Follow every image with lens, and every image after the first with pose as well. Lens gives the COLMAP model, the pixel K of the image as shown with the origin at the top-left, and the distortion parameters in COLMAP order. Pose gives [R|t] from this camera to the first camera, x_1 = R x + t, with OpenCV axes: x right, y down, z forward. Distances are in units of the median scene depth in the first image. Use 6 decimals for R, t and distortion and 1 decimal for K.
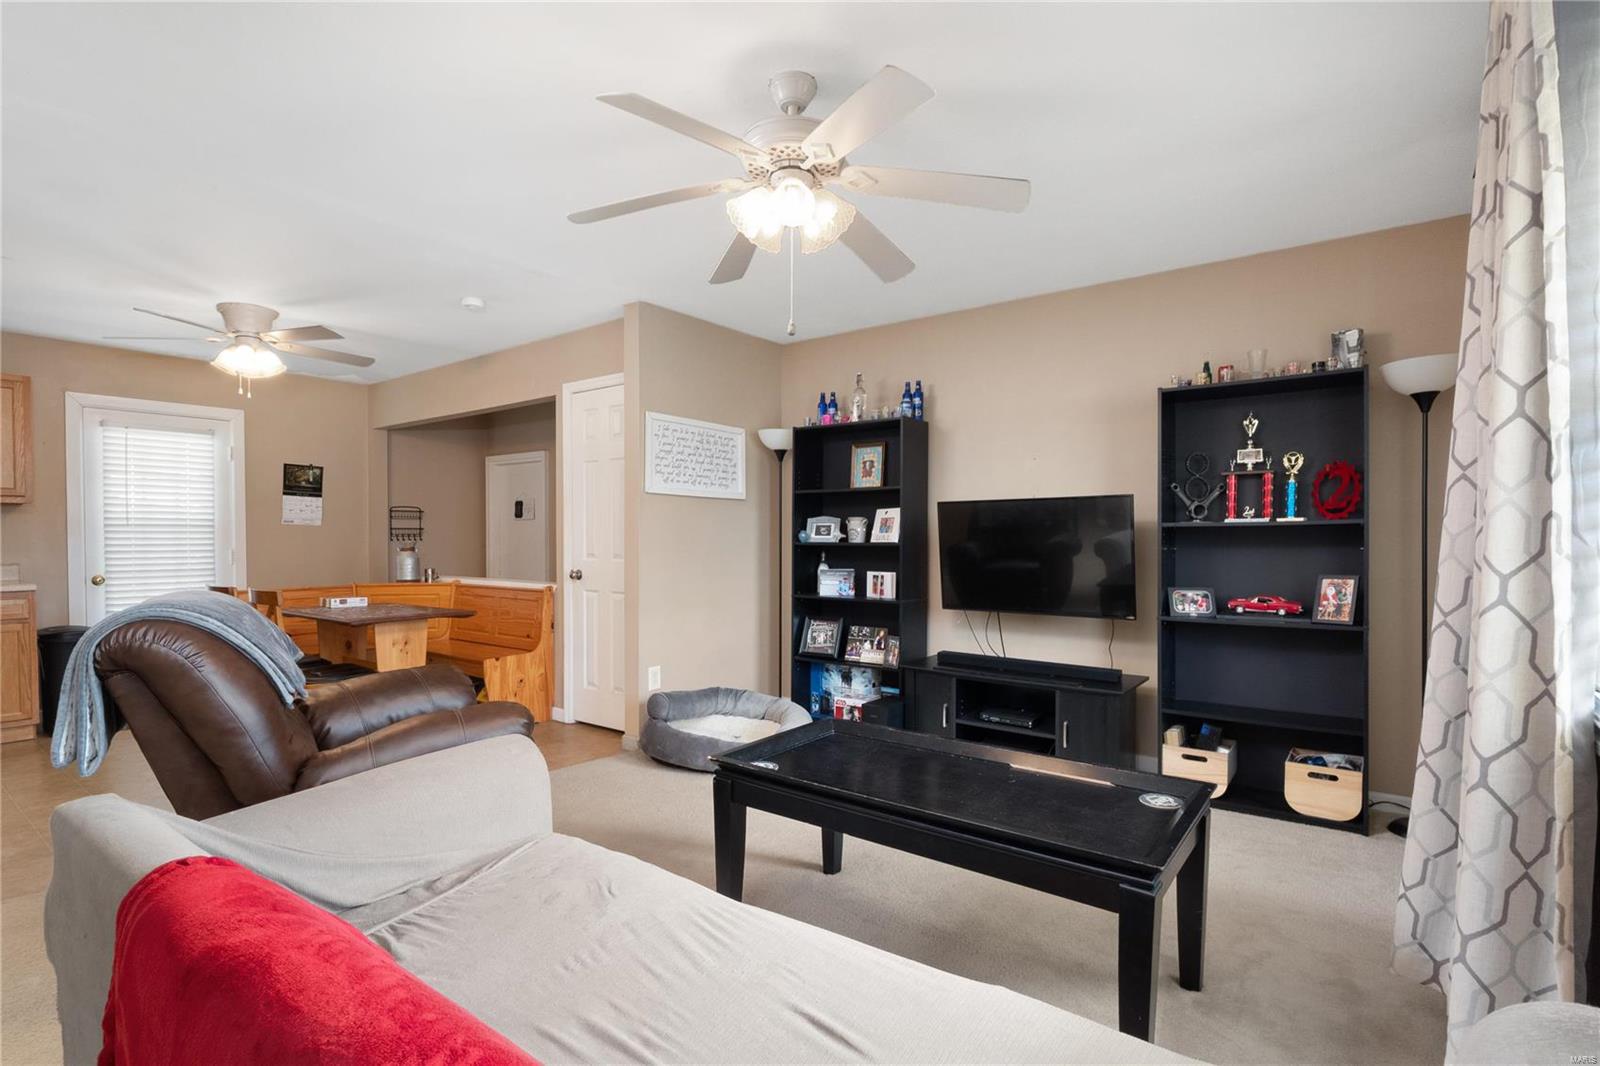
lens RADIAL K [[756.0, 0, 815.5], [0, 756.0, 543.7], [0, 0, 1]] dist [-0.015350, -0.001038]
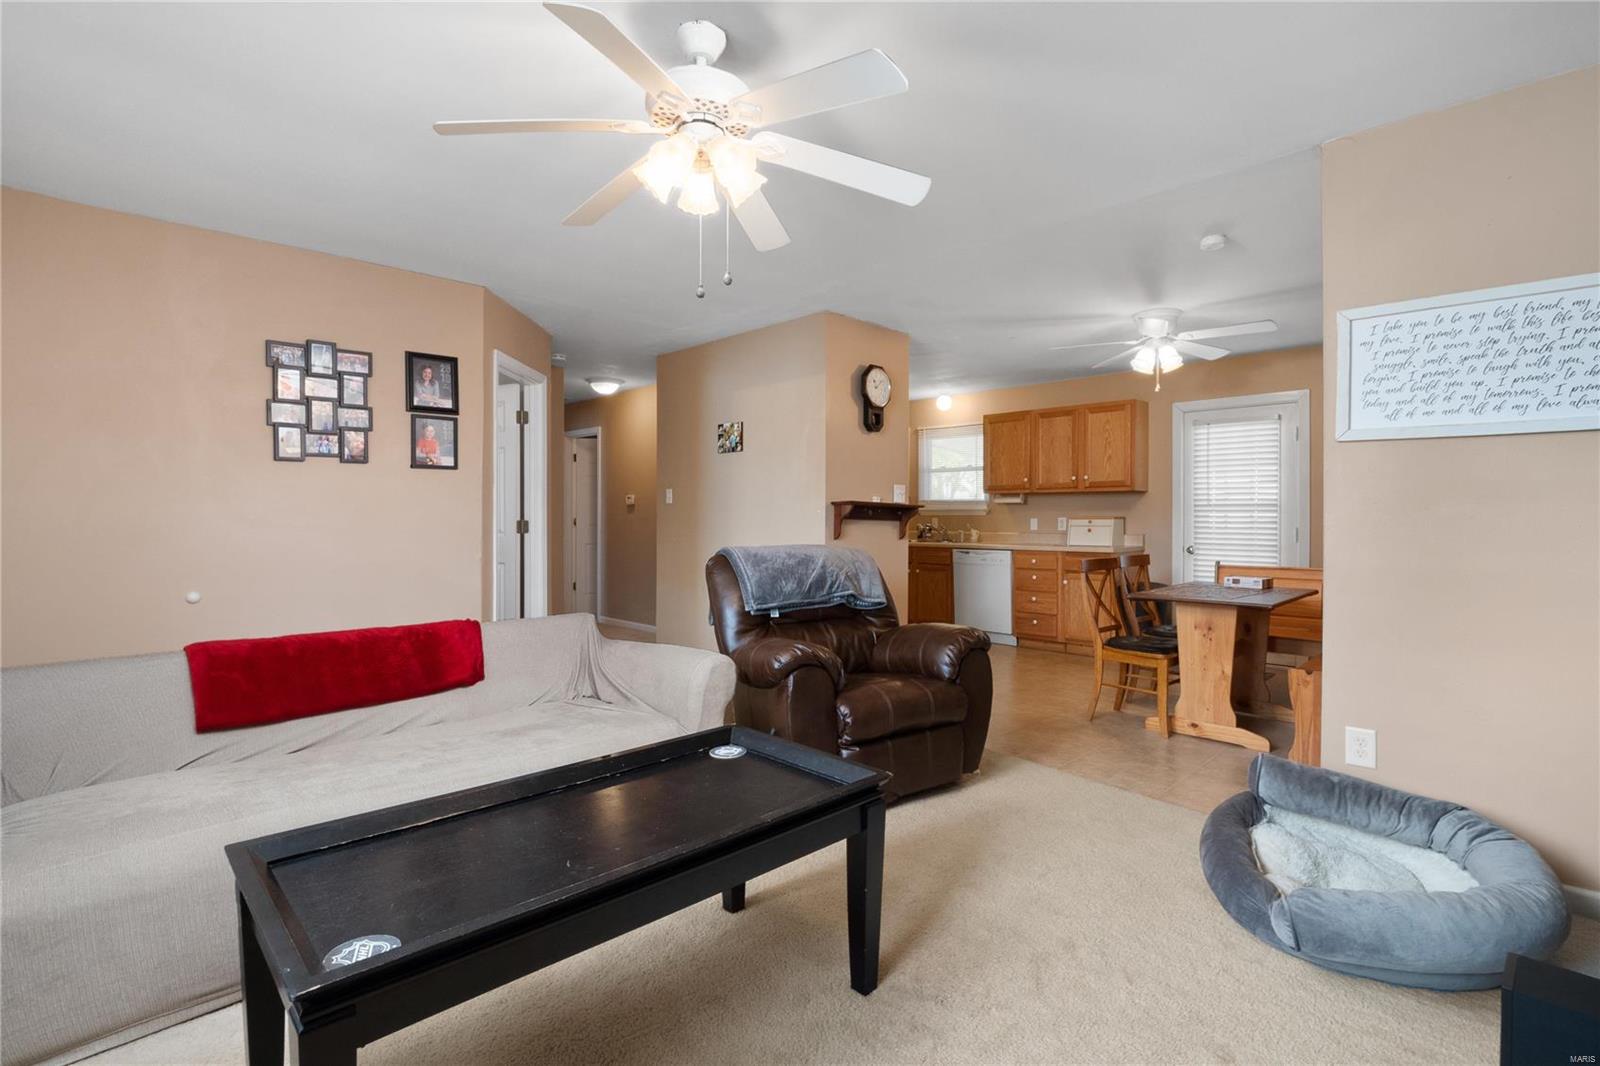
lens RADIAL K [[756.0, 0, 801.5], [0, 756.0, 526.9], [0, 0, 1]] dist [-0.015350, -0.001038]
pose [[-0.169869, 0.014897, -0.985354, 0.388503], [-0.009242, 0.999818, 0.016709, -0.003695], [0.985423, 0.011945, -0.169701, 0.568019]]
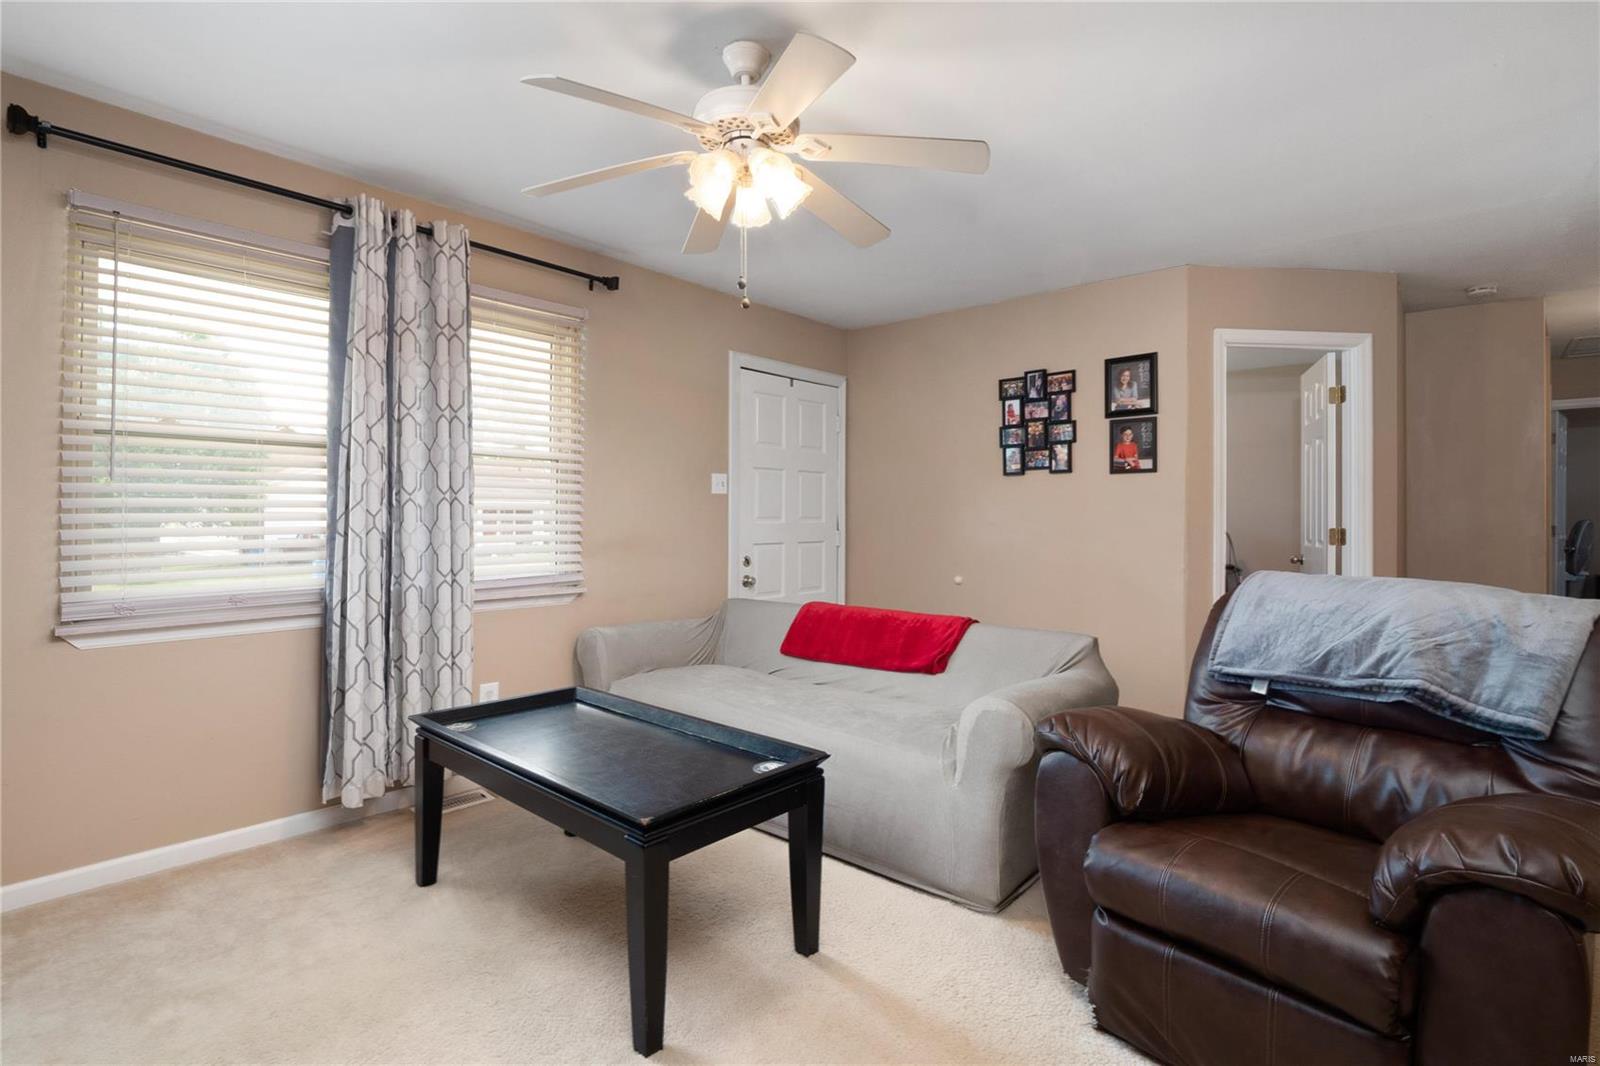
lens RADIAL K [[756.0, 0, 809.6], [0, 756.0, 526.9], [0, 0, 1]] dist [-0.015350, -0.001038]
pose [[-0.996086, -0.005520, 0.088219, -0.081731], [-0.003734, 0.999785, 0.020389, -0.007615], [-0.088313, 0.019980, -0.995892, 0.858229]]
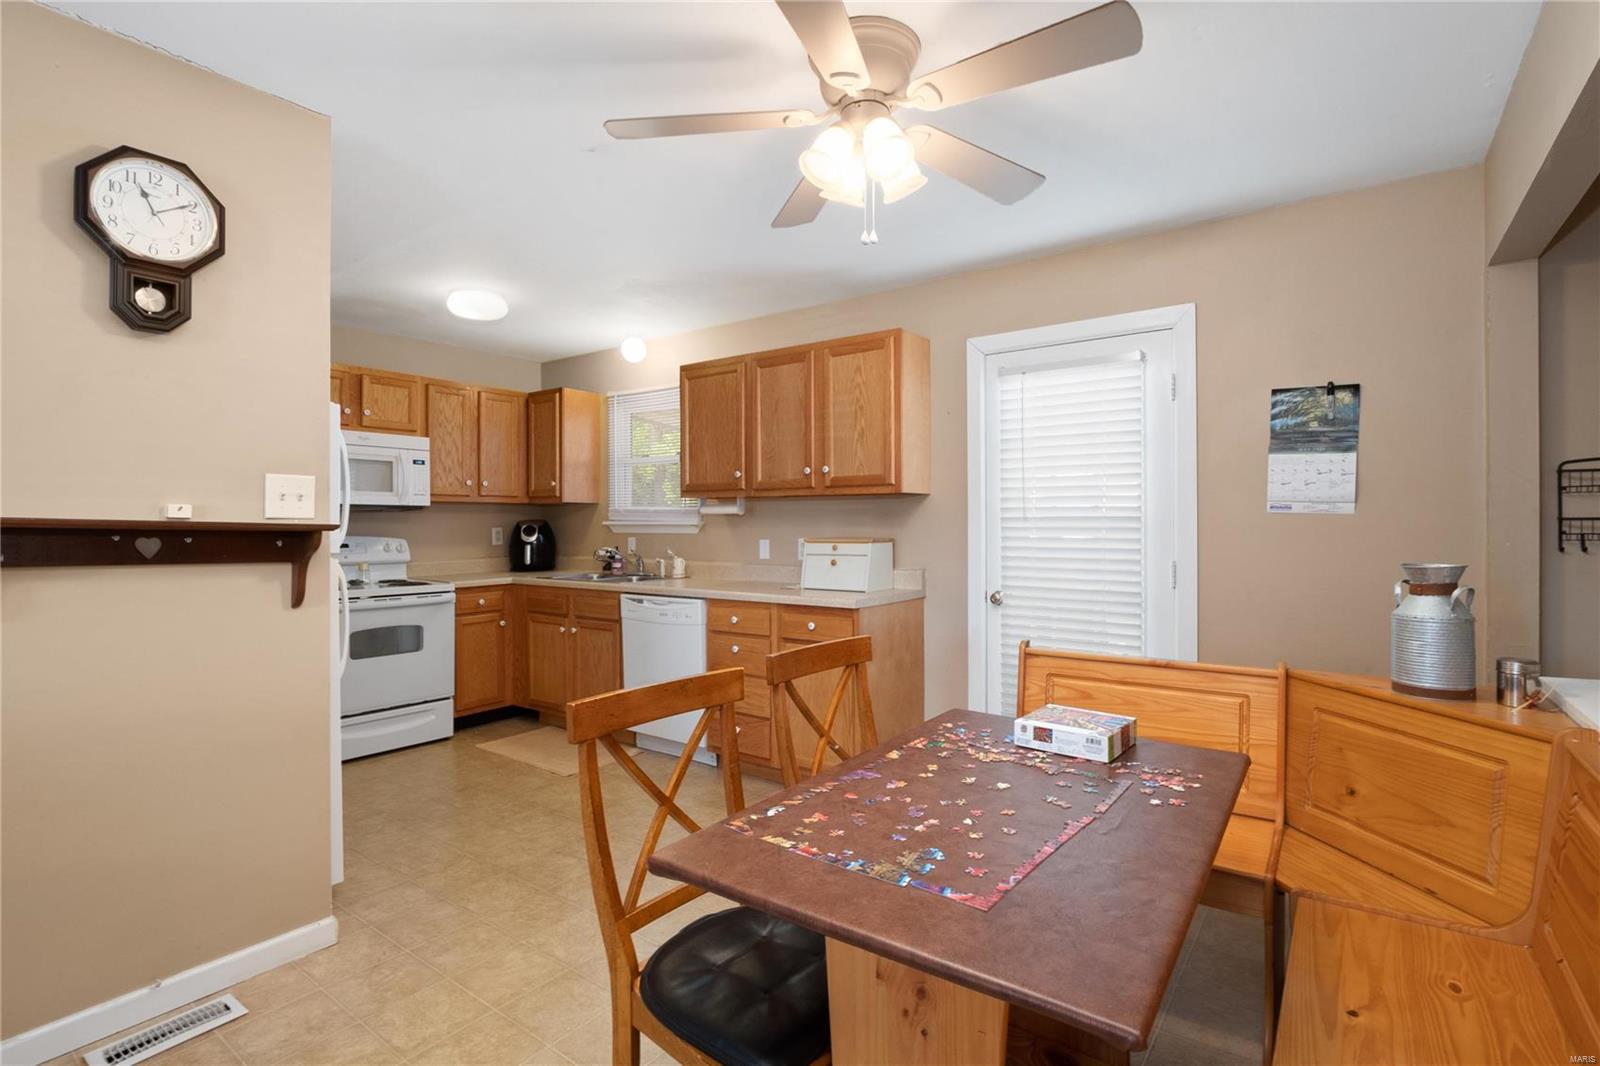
lens RADIAL K [[756.0, 0, 811.7], [0, 756.0, 535.5], [0, 0, 1]] dist [-0.015350, -0.001038]
pose [[-0.008353, 0.017692, -0.999809, -0.250398], [-0.006712, 0.999820, 0.017748, -0.020983], [0.999943, 0.006859, -0.008233, 0.827341]]
